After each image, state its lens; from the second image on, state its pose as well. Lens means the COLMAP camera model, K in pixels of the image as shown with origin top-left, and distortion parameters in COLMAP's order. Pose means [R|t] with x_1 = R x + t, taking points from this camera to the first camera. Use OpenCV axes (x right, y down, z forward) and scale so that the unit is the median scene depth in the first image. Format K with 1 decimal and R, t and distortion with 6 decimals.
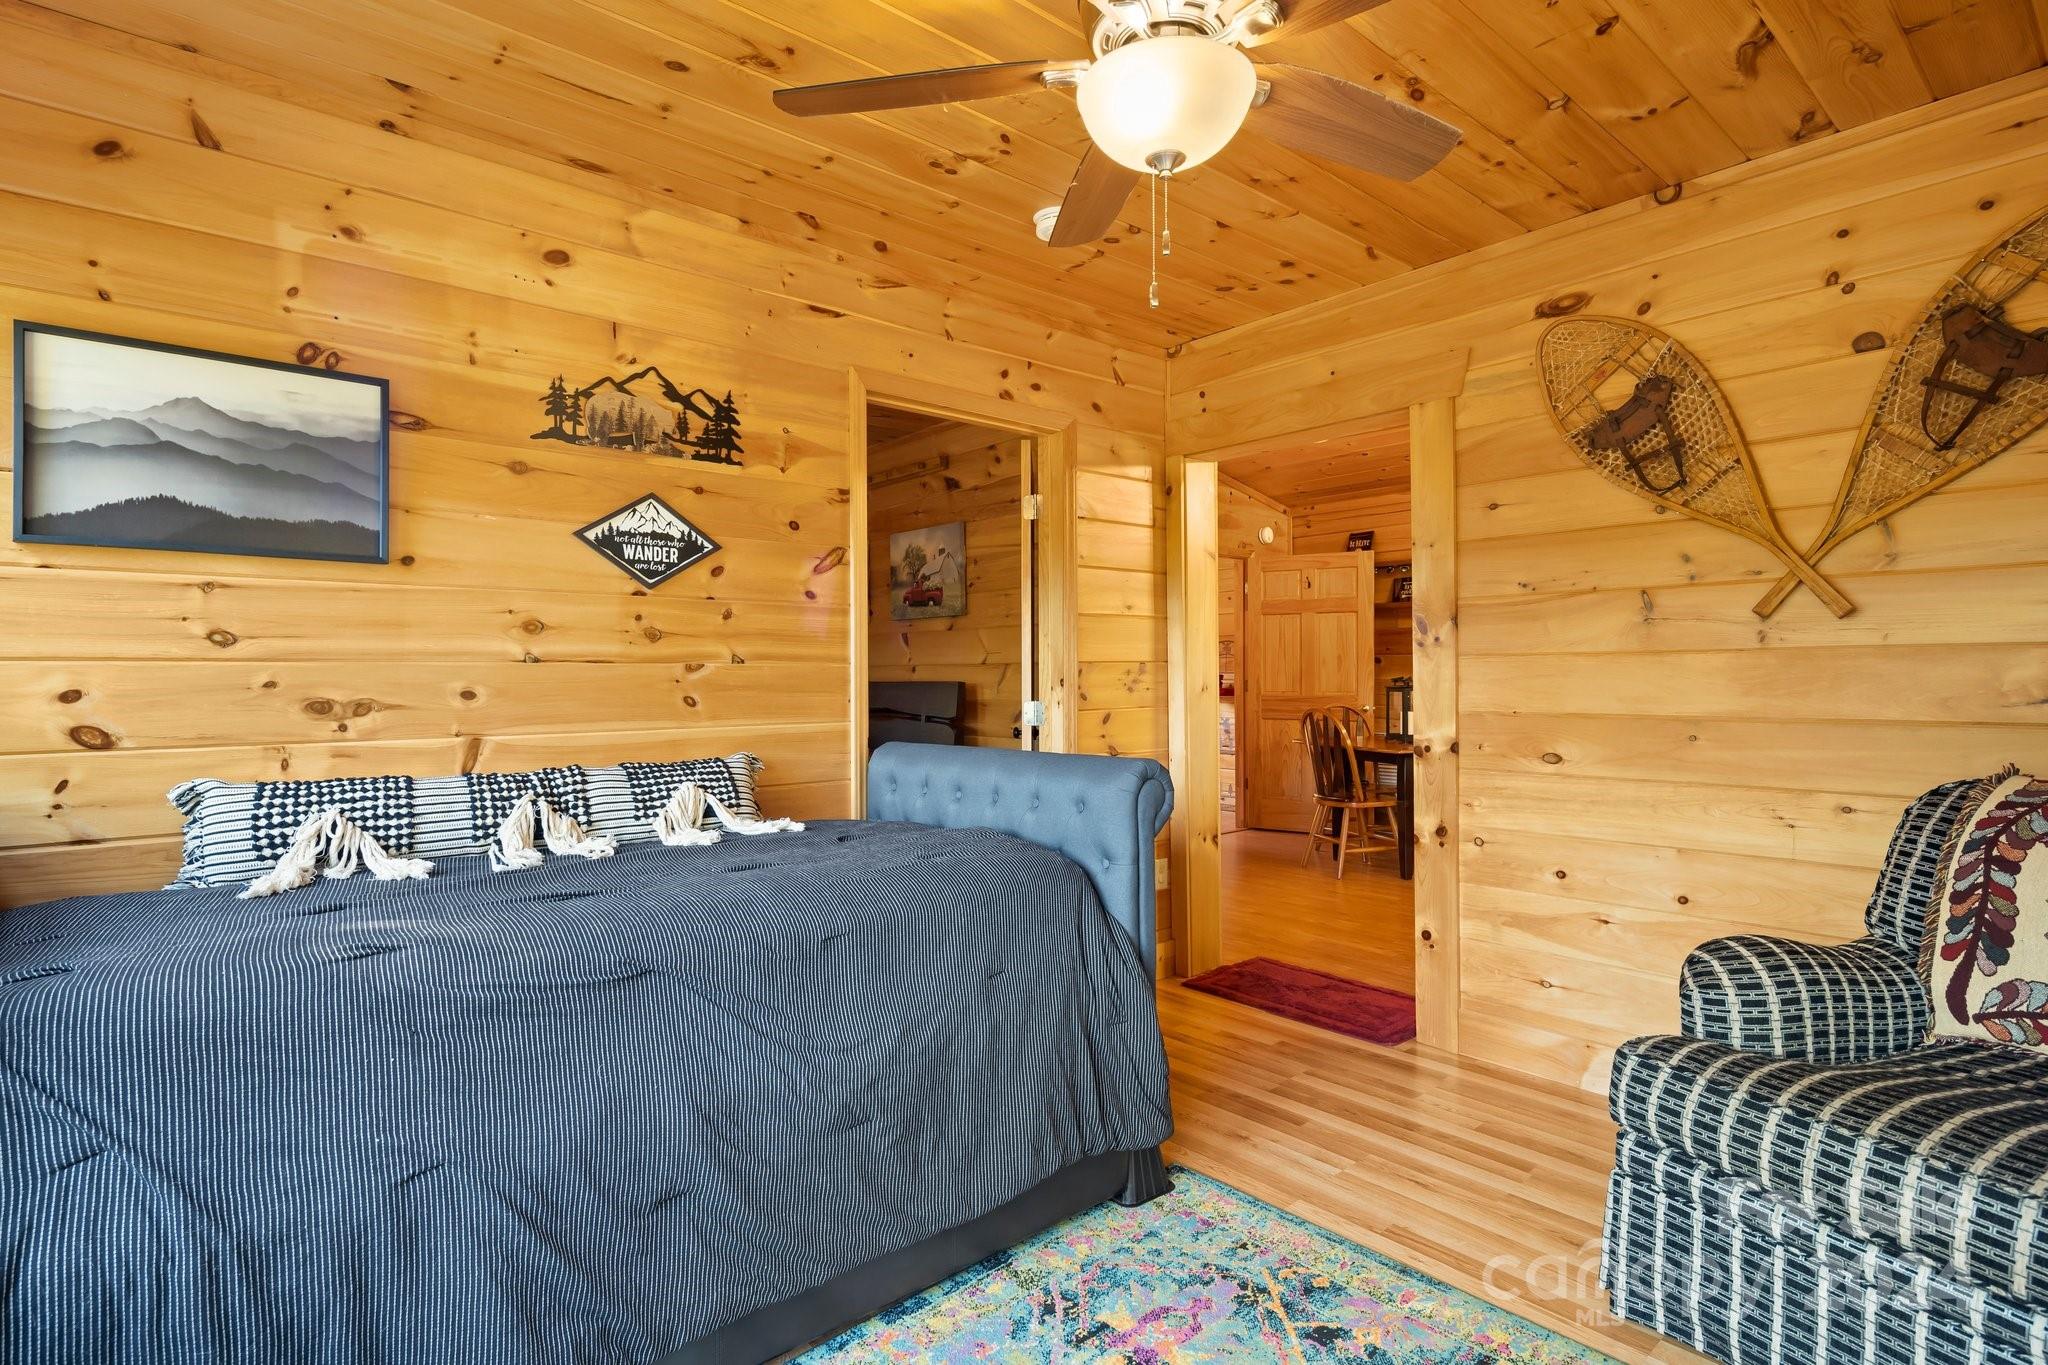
lens RADIAL K [[1018.4, 0, 1021.2], [0, 1018.4, 665.5], [0, 0, 1]] dist [0.000670, -0.002263]
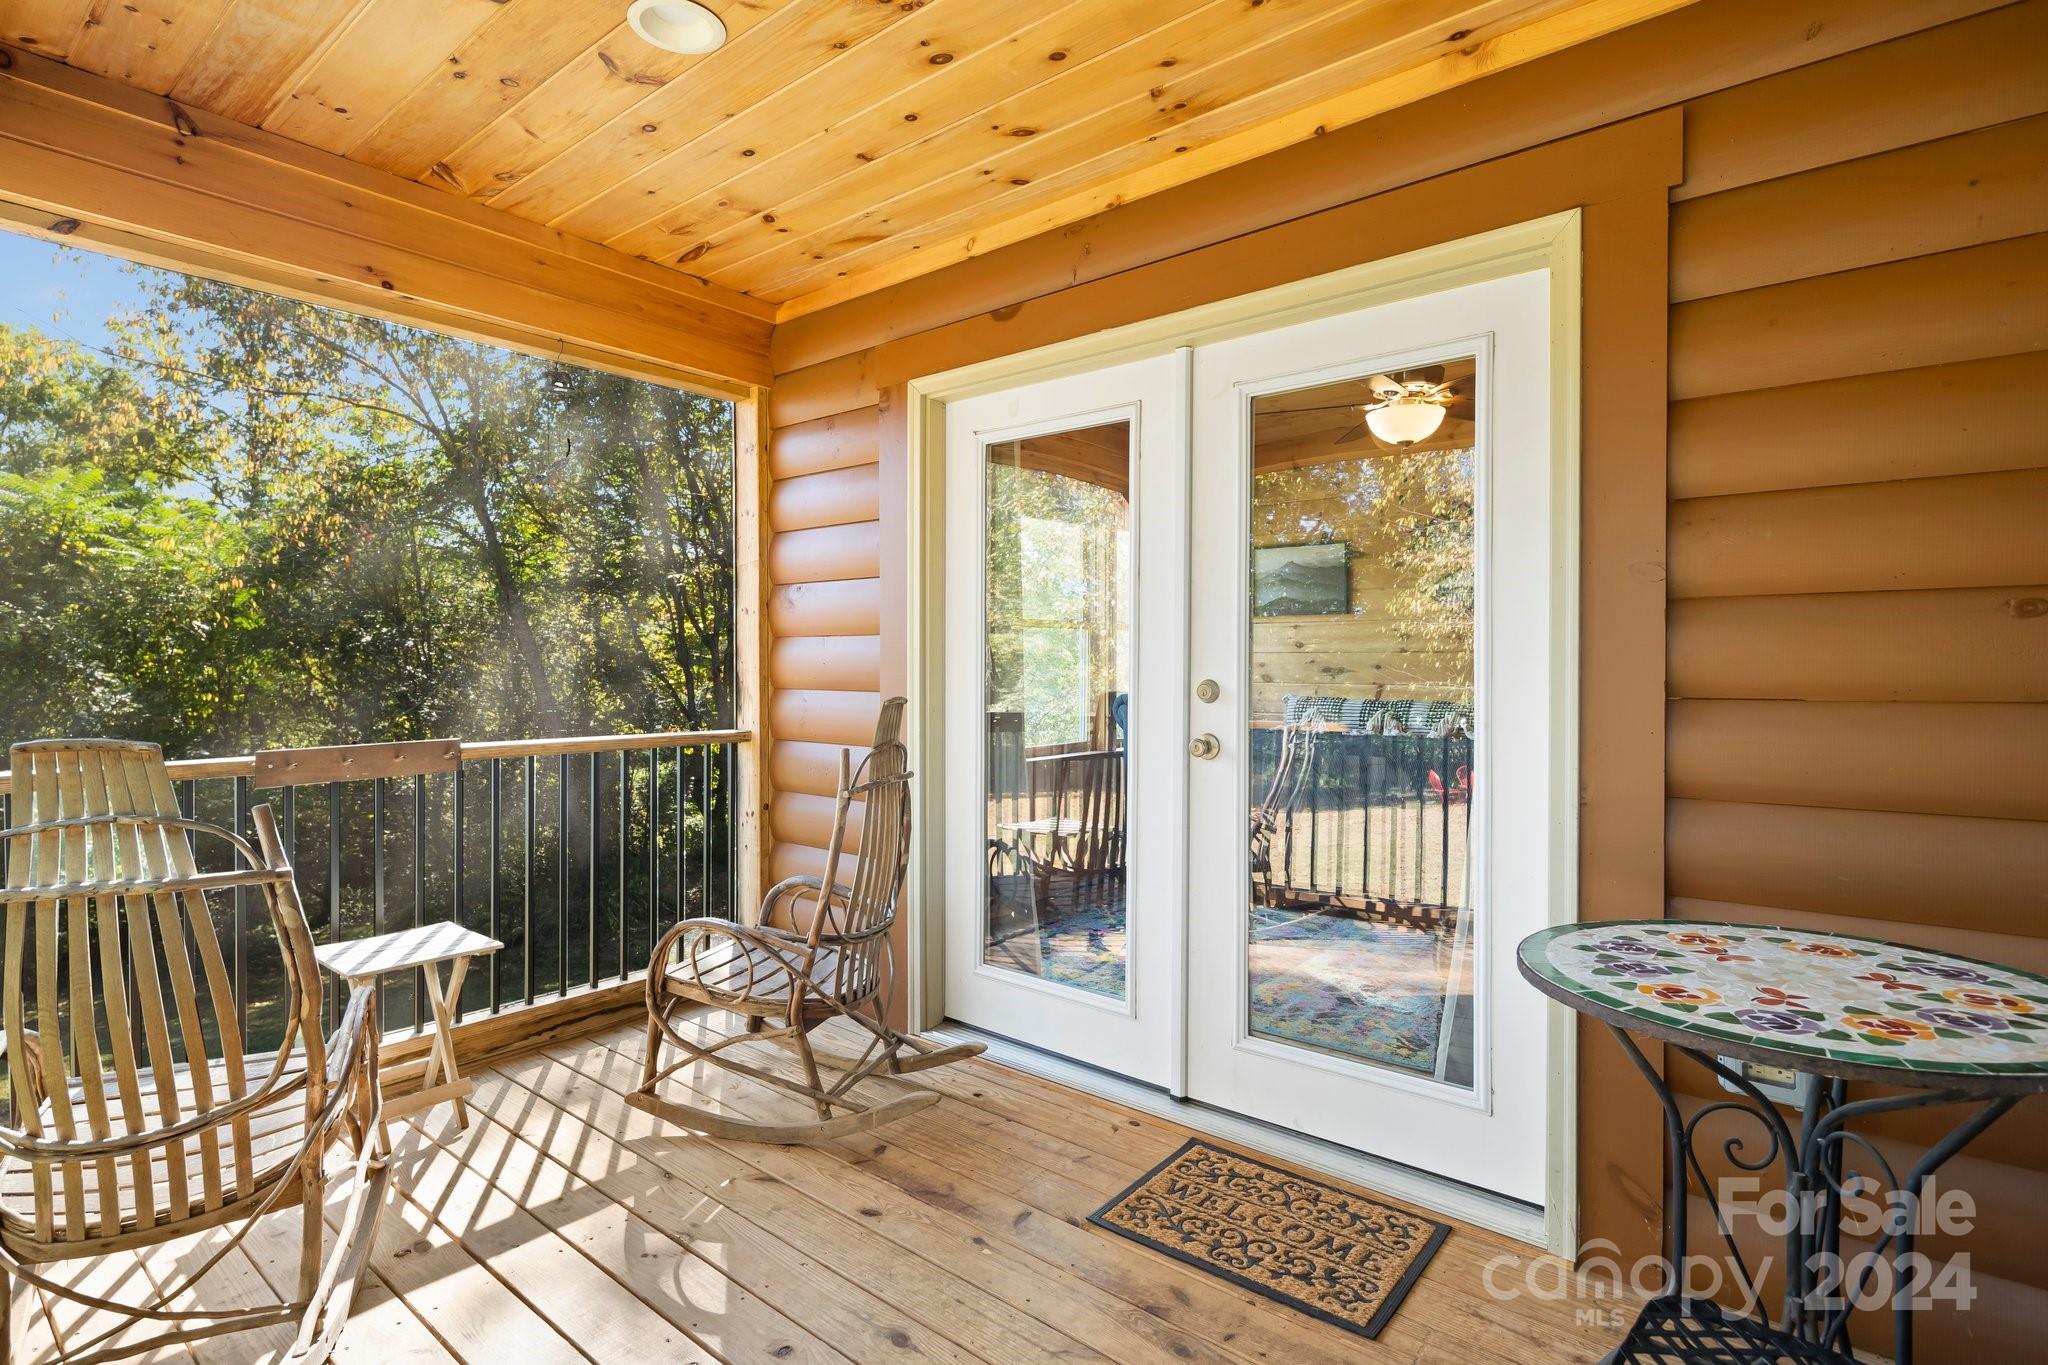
lens RADIAL K [[1018.4, 0, 1021.2], [0, 1018.4, 665.5], [0, 0, 1]] dist [0.000670, -0.002263]
pose [[0.156201, 0.017539, -0.987570, 1.808532], [-0.002082, 0.999846, 0.017428, -0.015121], [0.987723, -0.000666, 0.156213, -0.199440]]
